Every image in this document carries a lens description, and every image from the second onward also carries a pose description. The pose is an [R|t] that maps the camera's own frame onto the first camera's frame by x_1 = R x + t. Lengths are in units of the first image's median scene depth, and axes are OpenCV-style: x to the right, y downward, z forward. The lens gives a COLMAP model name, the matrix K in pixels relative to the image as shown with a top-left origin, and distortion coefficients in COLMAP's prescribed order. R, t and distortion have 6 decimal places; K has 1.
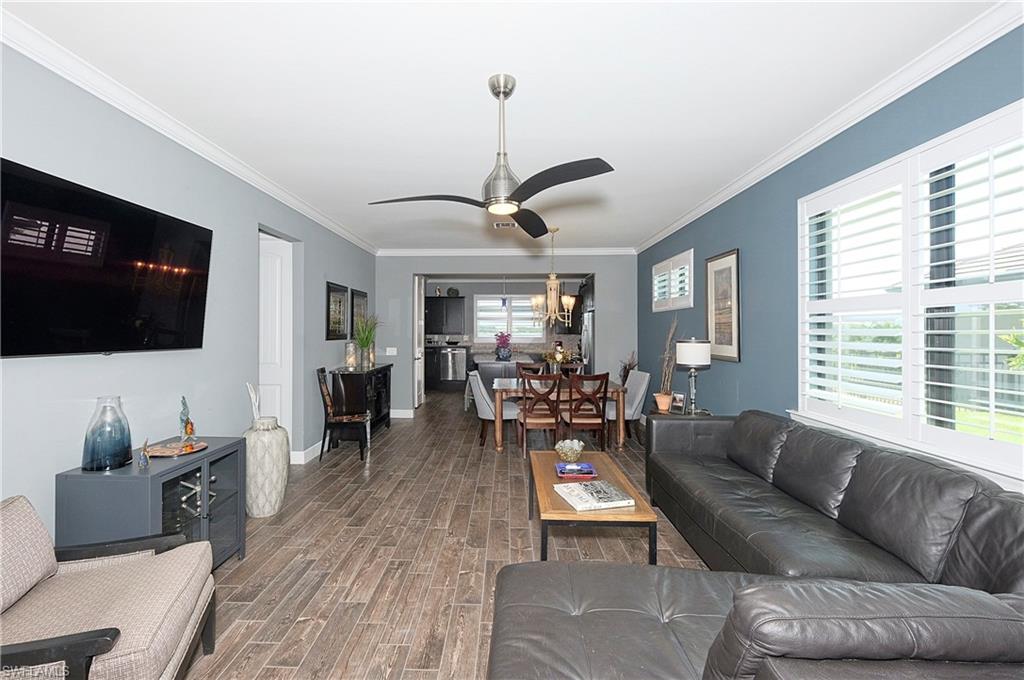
lens RADIAL K [[452.1, 0, 490.2], [0, 452.1, 331.8], [0, 0, 1]] dist [0.003567, -0.001740]
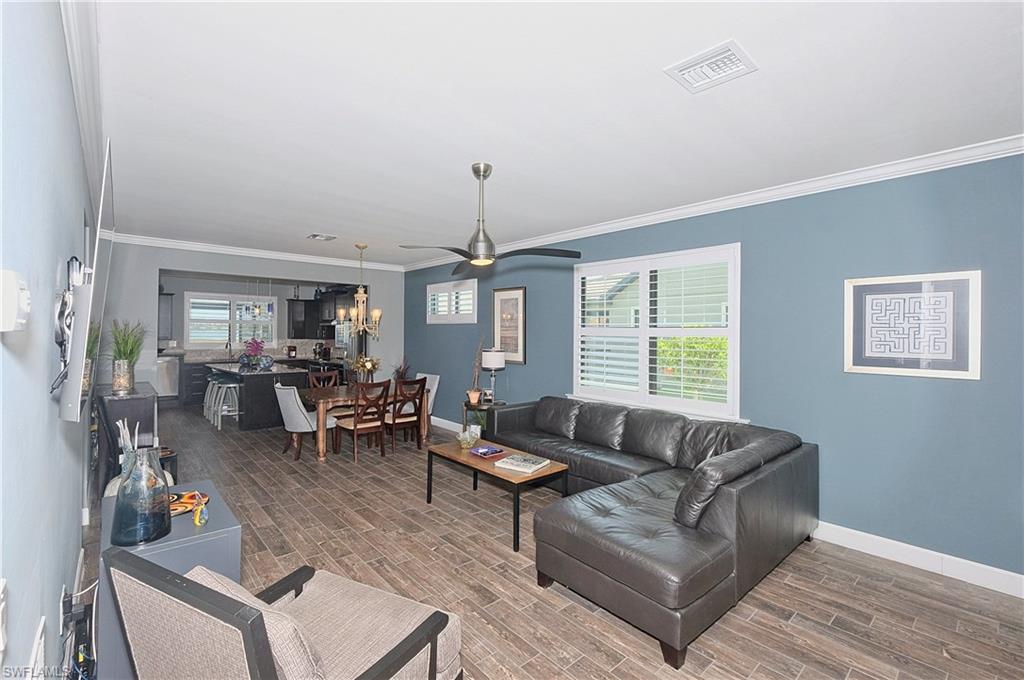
lens RADIAL K [[452.1, 0, 498.3], [0, 452.1, 329.8], [0, 0, 1]] dist [0.003567, -0.001740]
pose [[0.734082, 0.009438, 0.678995, -0.494625], [-0.009188, 0.999950, -0.003967, -0.038351], [-0.678999, -0.003326, 0.734132, -0.011951]]
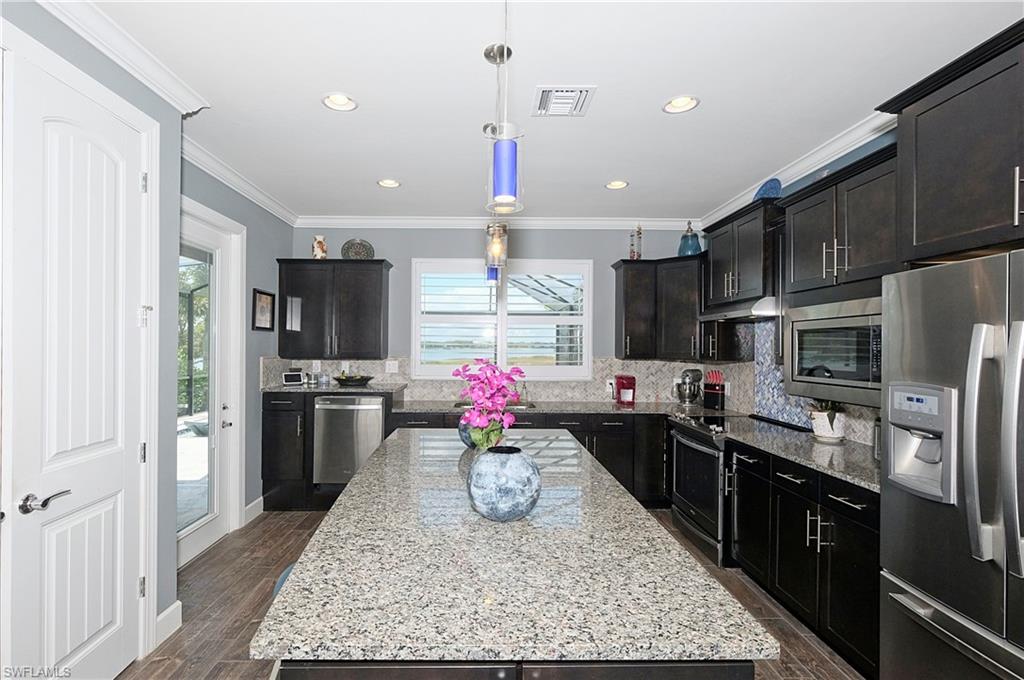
lens RADIAL K [[452.1, 0, 501.7], [0, 452.1, 346.2], [0, 0, 1]] dist [0.003567, -0.001740]
pose [[0.999384, 0.005702, 0.034627, 0.078065], [-0.005792, 0.999980, 0.002514, -0.016604], [-0.034612, -0.002713, 0.999397, 1.662177]]
